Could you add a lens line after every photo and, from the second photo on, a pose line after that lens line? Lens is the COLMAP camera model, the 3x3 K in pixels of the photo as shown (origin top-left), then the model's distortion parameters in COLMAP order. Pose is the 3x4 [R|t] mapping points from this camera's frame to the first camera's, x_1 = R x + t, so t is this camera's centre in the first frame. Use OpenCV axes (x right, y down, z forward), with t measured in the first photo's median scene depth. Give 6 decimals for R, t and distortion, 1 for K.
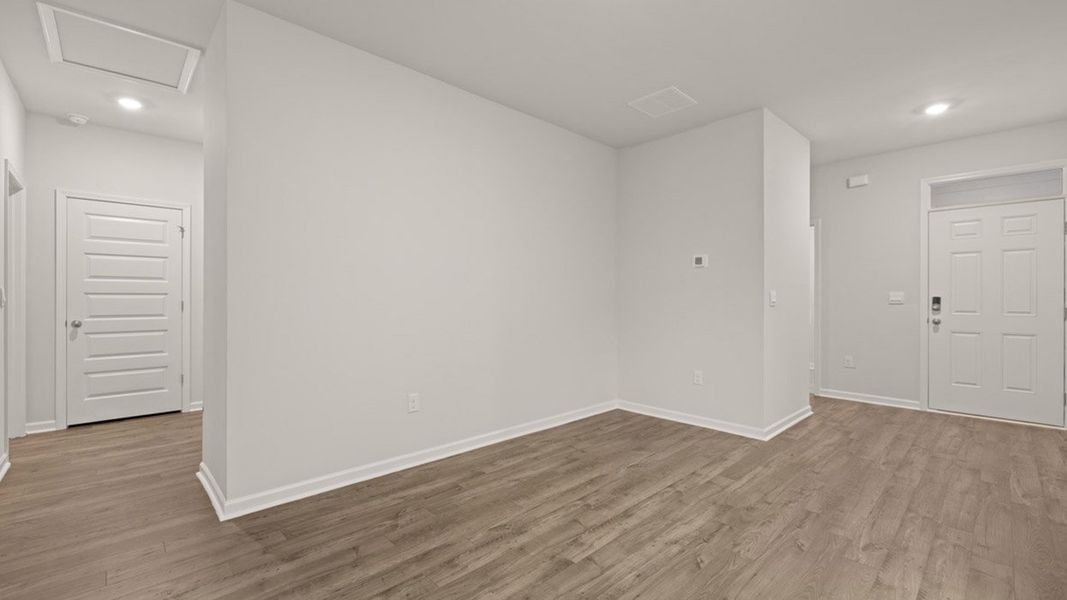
lens RADIAL K [[450.1, 0, 532.1], [0, 450.1, 294.9], [0, 0, 1]] dist [0.002446, 0.000187]
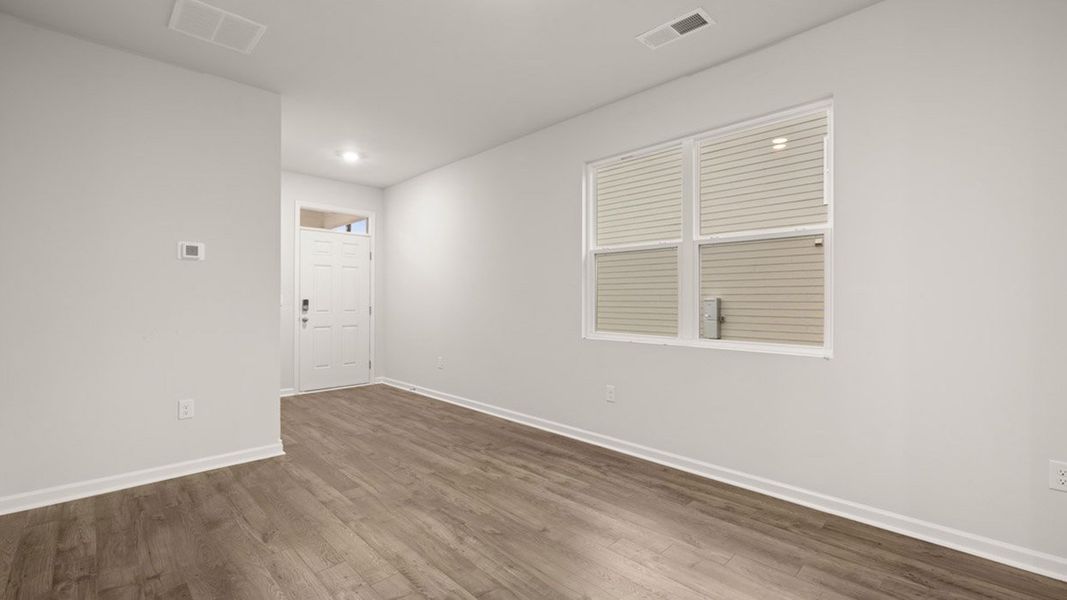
lens RADIAL K [[450.1, 0, 533.7], [0, 450.1, 295.3], [0, 0, 1]] dist [0.002446, 0.000187]
pose [[-0.015577, 0.008164, 0.999845, -0.475924], [-0.006107, 0.999947, -0.008260, 0.000013], [-0.999860, -0.006234, -0.015527, 0.562504]]
